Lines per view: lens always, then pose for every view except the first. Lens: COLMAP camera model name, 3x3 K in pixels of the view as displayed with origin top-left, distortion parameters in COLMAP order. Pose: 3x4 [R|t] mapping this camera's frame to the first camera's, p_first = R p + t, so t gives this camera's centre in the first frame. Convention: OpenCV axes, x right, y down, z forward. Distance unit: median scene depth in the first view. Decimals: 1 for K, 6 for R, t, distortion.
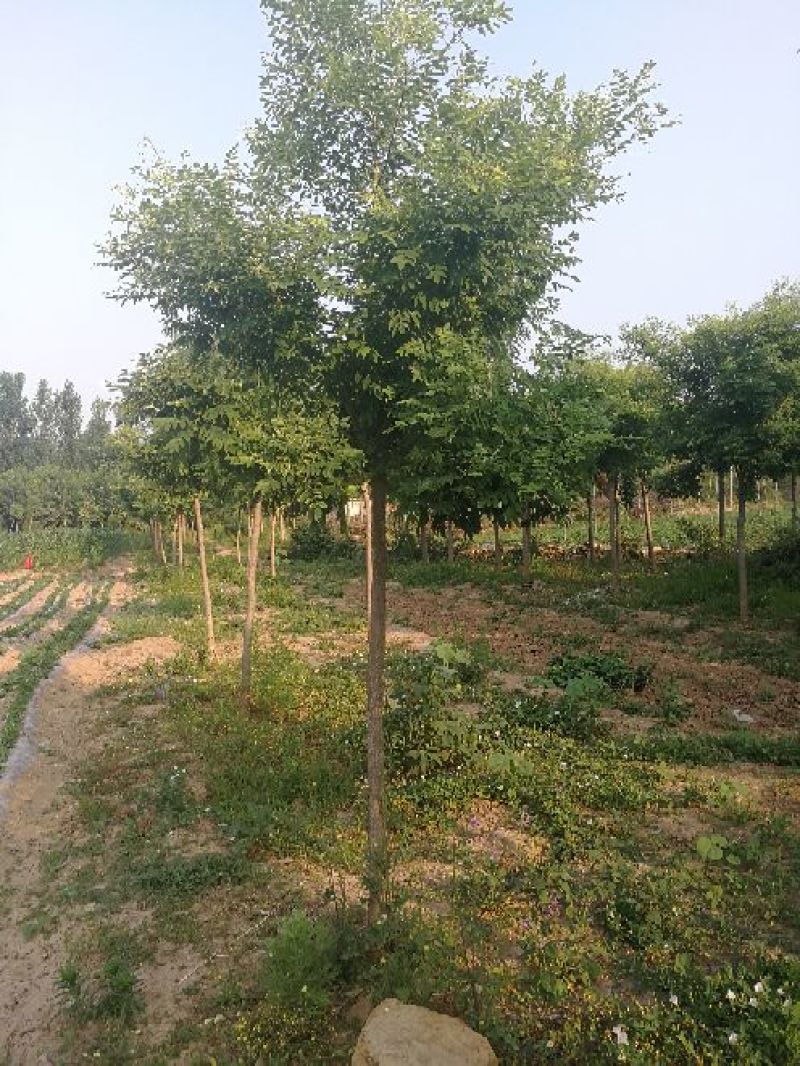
lens RADIAL K [[795.9, 0, 400.0], [0, 795.9, 533.0], [0, 0, 1]] dist [0.003232, -0.041834]
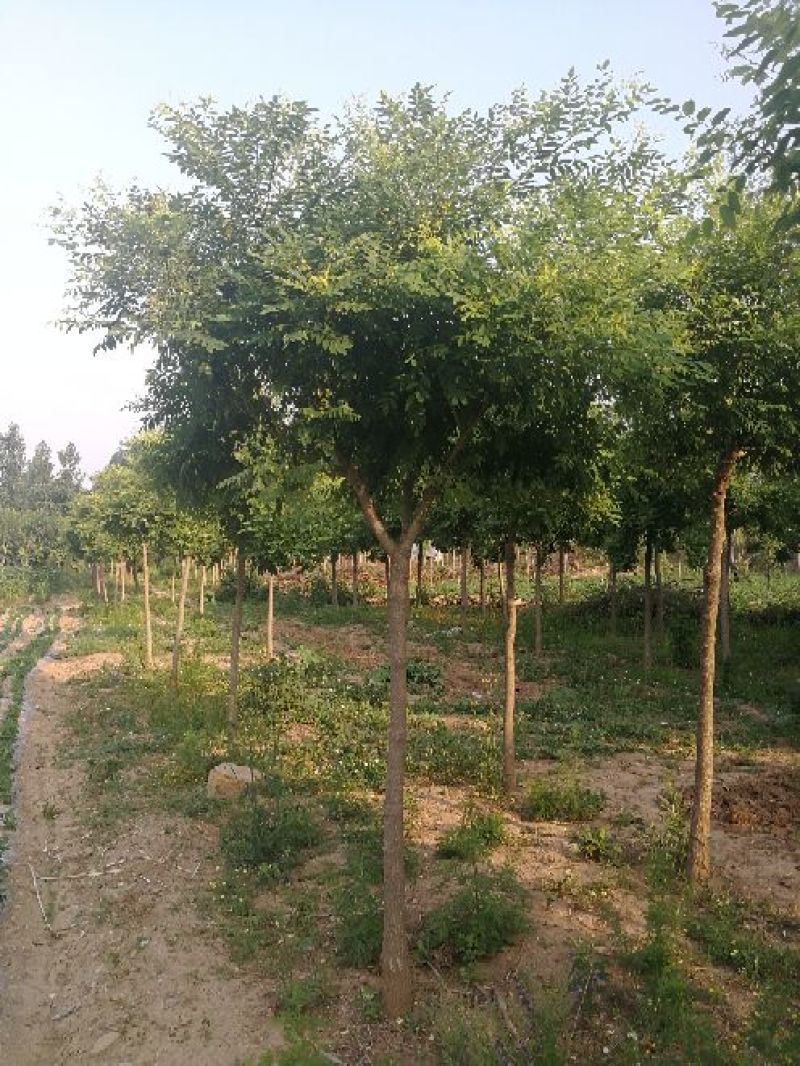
lens RADIAL K [[795.9, 0, 400.0], [0, 795.9, 533.0], [0, 0, 1]] dist [0.003232, -0.041834]
pose [[0.996271, 0.042898, 0.074864, 0.045962], [-0.037891, 0.997029, -0.067068, 0.003217], [-0.077519, 0.063981, 0.994936, -0.234695]]
